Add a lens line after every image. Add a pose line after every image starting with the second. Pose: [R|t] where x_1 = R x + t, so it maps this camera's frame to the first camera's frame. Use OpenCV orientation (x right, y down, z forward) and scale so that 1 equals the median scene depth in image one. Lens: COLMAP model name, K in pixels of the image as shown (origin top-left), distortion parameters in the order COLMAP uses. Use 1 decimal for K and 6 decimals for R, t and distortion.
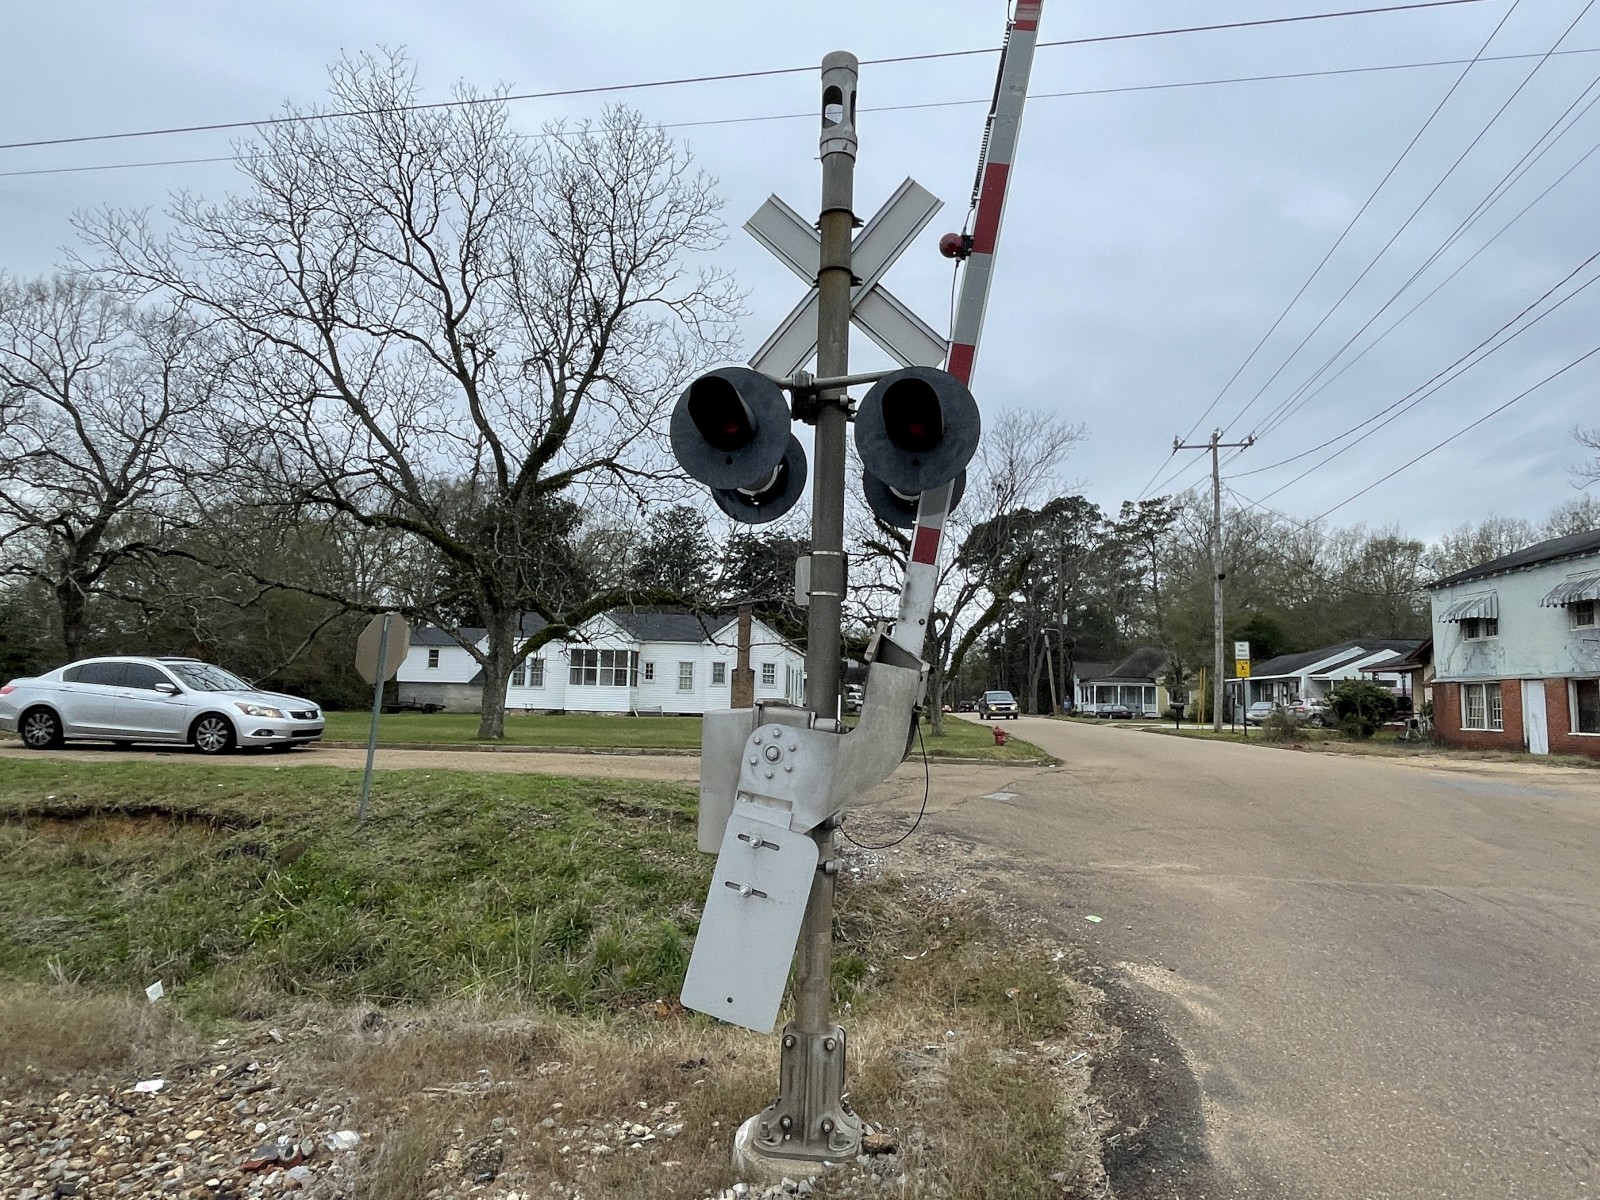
lens RADIAL K [[969.4, 0, 800.0], [0, 969.4, 600.0], [0, 0, 1]] dist [-0.003625, -0.000637]
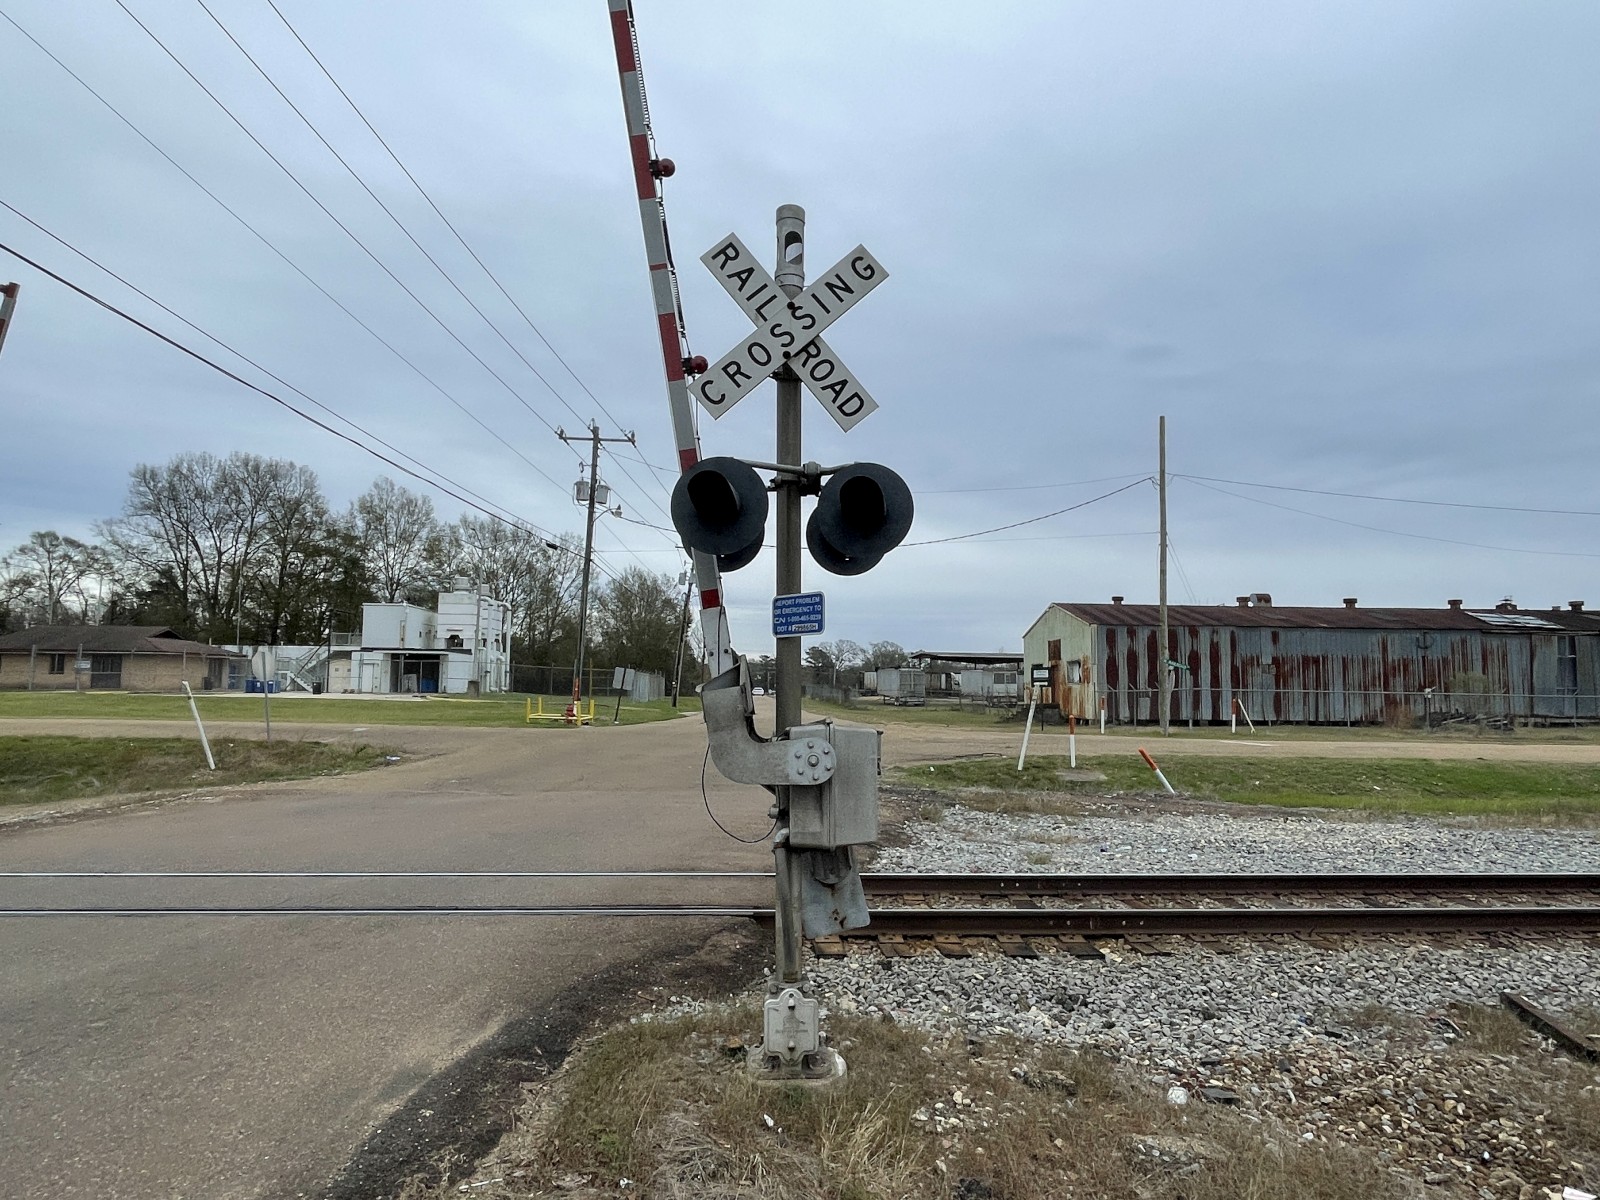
lens RADIAL K [[957.5, 0, 807.6], [0, 957.5, 602.3], [0, 0, 1]] dist [-0.004099, -0.001105]
pose [[-0.985295, -0.049494, -0.163534, 0.043892], [-0.017131, 0.980918, -0.193665, 0.041265], [0.169998, -0.188016, -0.967342, 0.466792]]
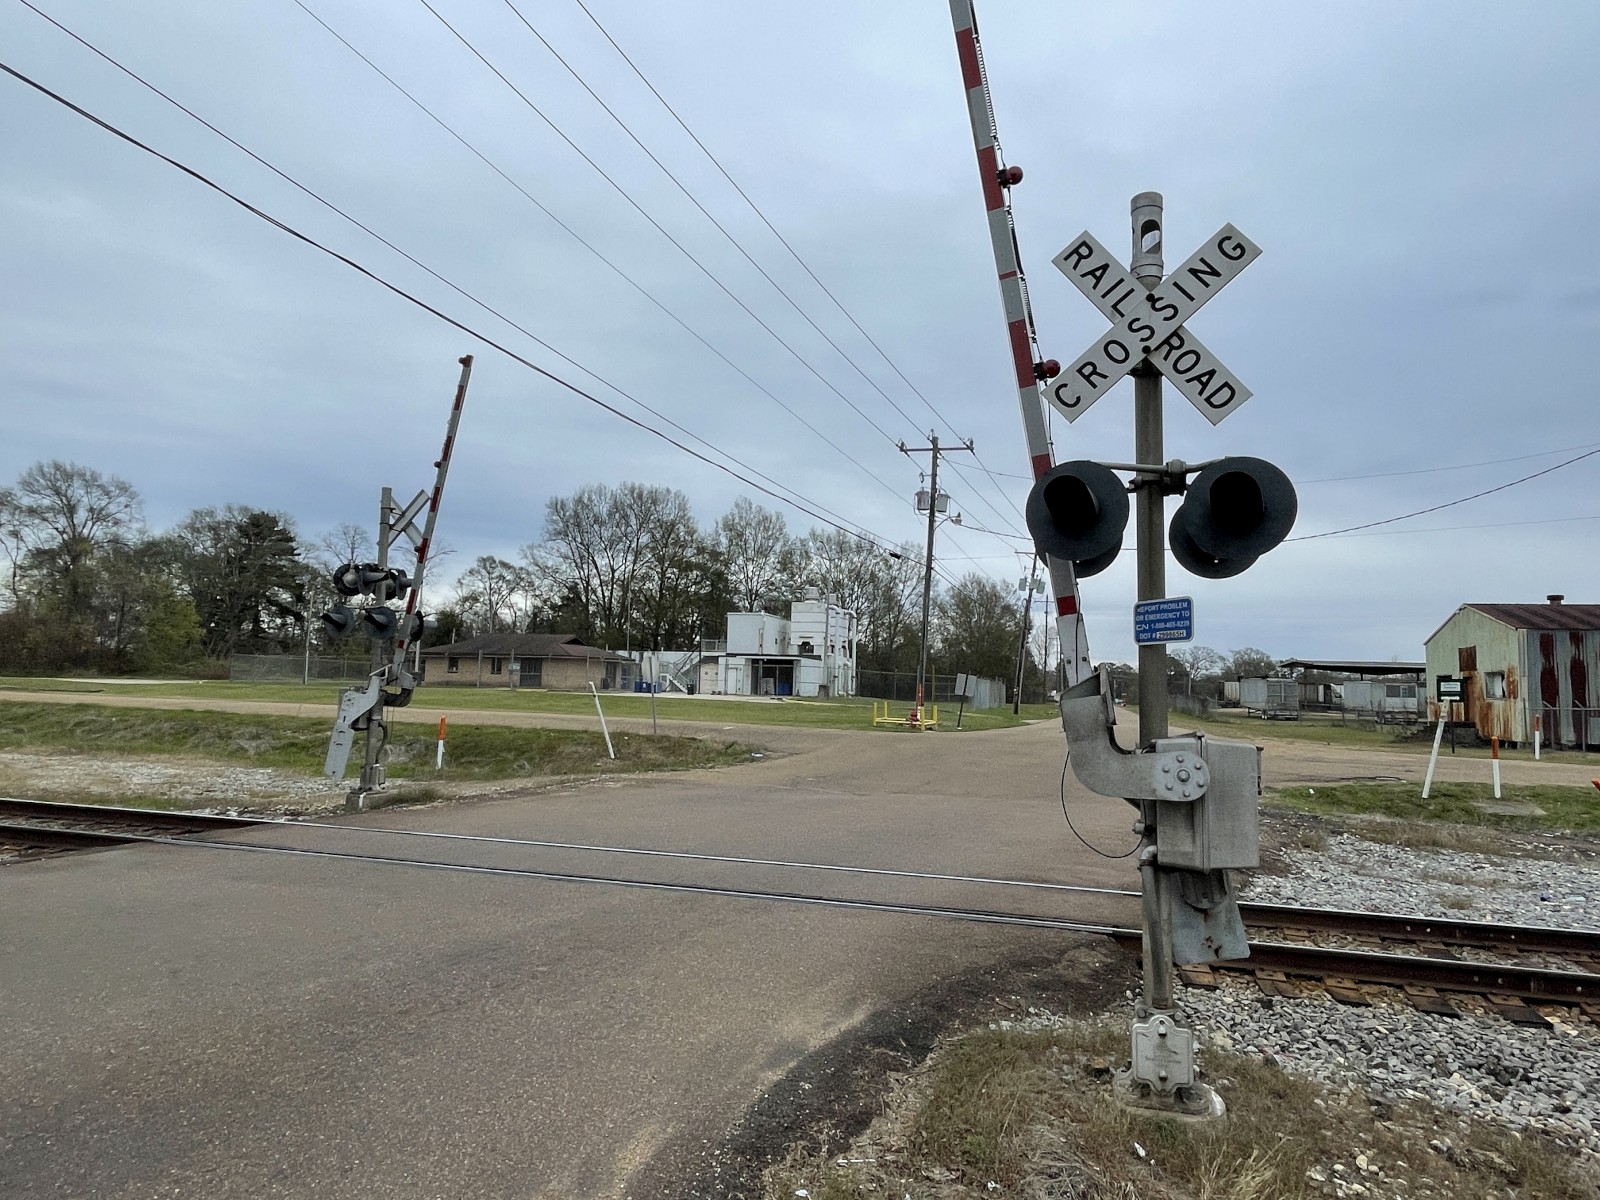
lens RADIAL K [[957.5, 0, 807.6], [0, 957.5, 602.3], [0, 0, 1]] dist [-0.004099, -0.001105]
pose [[-0.982115, -0.035949, 0.184817, 0.048187], [-0.070657, 0.980232, -0.184805, 0.041596], [-0.174520, -0.194558, -0.965241, 0.469379]]
